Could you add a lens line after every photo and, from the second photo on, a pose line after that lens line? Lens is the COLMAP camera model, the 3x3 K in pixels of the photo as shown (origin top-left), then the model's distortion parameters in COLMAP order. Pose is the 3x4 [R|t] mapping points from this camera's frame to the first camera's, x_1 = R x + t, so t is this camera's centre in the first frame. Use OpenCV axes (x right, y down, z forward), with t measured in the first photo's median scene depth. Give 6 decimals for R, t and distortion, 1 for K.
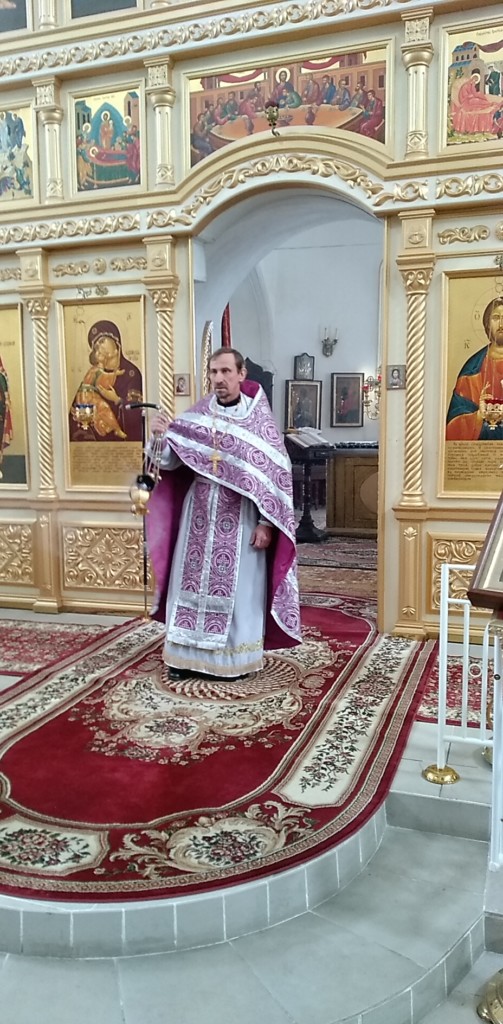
lens RADIAL K [[791.1, 0, 244.3], [0, 791.1, 523.9], [0, 0, 1]] dist [0.055690, -0.091821]
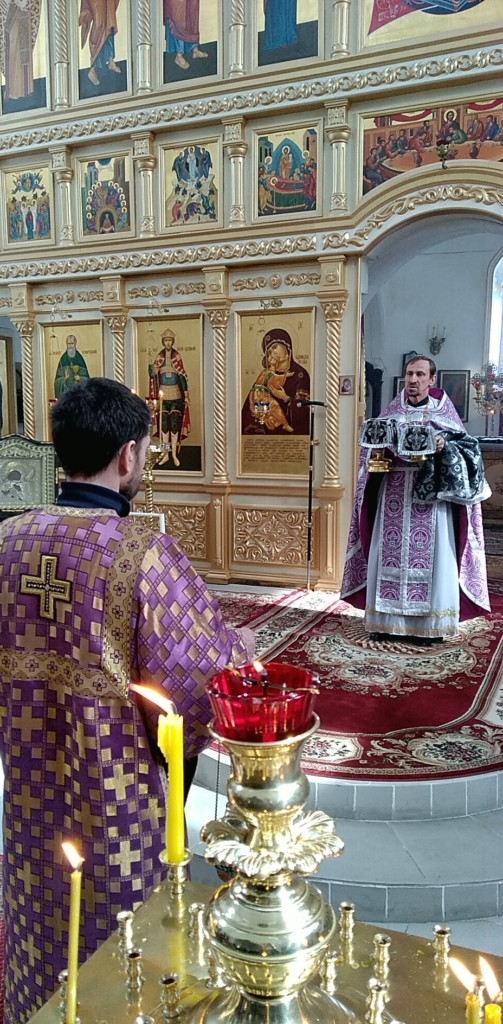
lens RADIAL K [[794.1, 0, 247.0], [0, 794.1, 522.7], [0, 0, 1]] dist [0.075605, -0.143979]
pose [[0.997026, 0.018757, -0.074752, -0.144236], [-0.018315, 0.999811, 0.006590, 0.018416], [0.074861, -0.005202, 0.997180, -0.167486]]
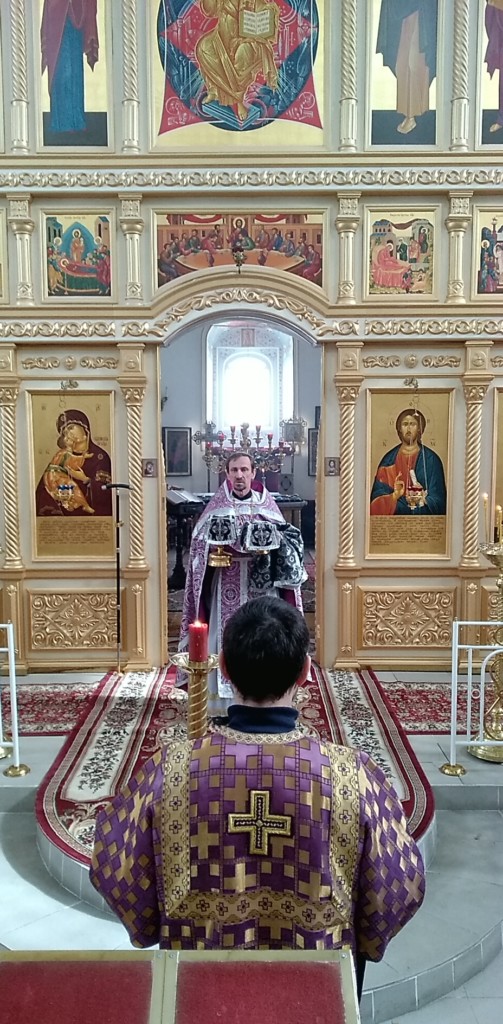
lens RADIAL K [[794.1, 0, 247.0], [0, 794.1, 522.7], [0, 0, 1]] dist [0.075605, -0.143979]
pose [[0.943051, -0.026240, 0.331611, -0.361446], [0.036586, 0.999018, -0.024992, -0.066291], [-0.330630, 0.035701, 0.943085, -0.156354]]
